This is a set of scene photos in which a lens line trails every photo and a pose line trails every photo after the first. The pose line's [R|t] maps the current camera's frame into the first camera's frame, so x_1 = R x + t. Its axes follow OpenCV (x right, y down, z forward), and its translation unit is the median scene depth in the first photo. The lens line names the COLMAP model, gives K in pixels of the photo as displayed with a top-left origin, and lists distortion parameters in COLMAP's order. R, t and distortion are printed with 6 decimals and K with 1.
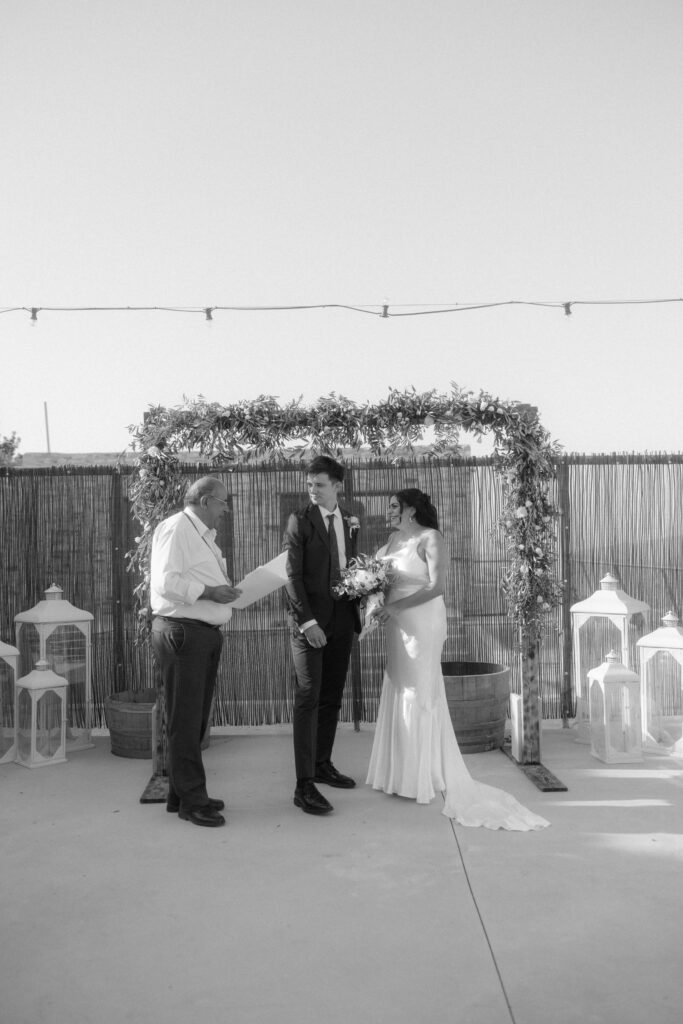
lens RADIAL K [[816.1, 0, 334.8], [0, 816.1, 512.4], [0, 0, 1]] dist [0.018210, -0.001679]
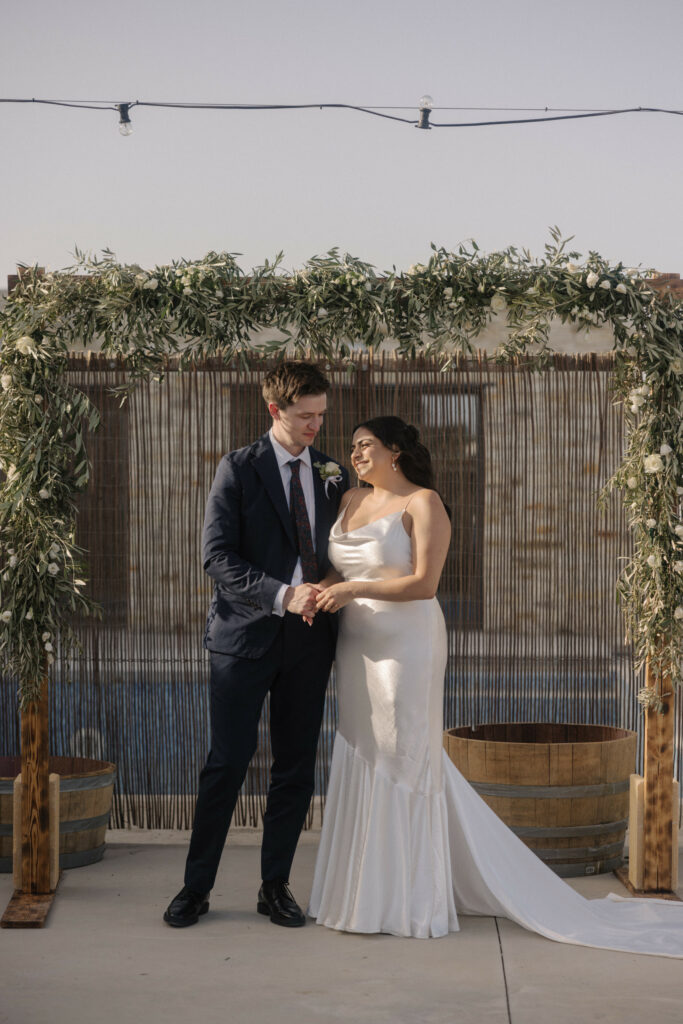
lens RADIAL K [[1913.0, 0, 346.5], [0, 1913.0, 516.4], [0, 0, 1]] dist [0.040770, 0.000000]
pose [[0.999683, 0.024828, -0.004107, 0.016360], [-0.024576, 0.998290, 0.053036, -0.029733], [0.005417, -0.052919, 0.998584, -0.367068]]
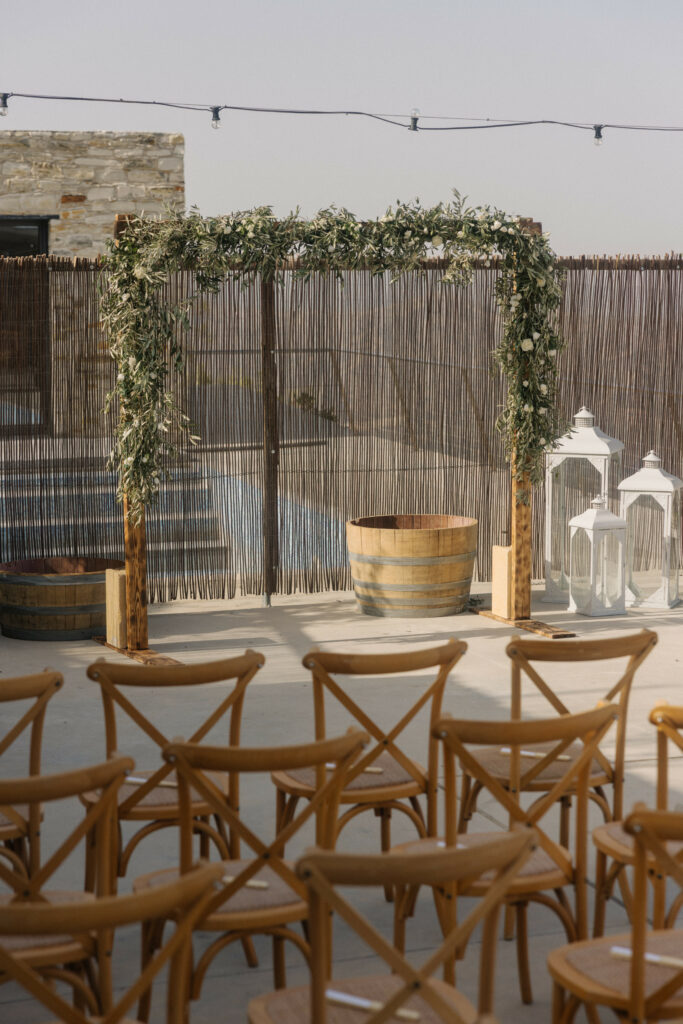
lens RADIAL K [[1913.0, 0, 340.8], [0, 1913.0, 511.0], [0, 0, 1]] dist [0.040770, 0.000000]
pose [[0.938413, -0.024685, 0.344632, -0.694499], [-0.030168, 0.987782, 0.152897, -0.135828], [-0.344196, -0.153877, 0.926203, -0.910148]]
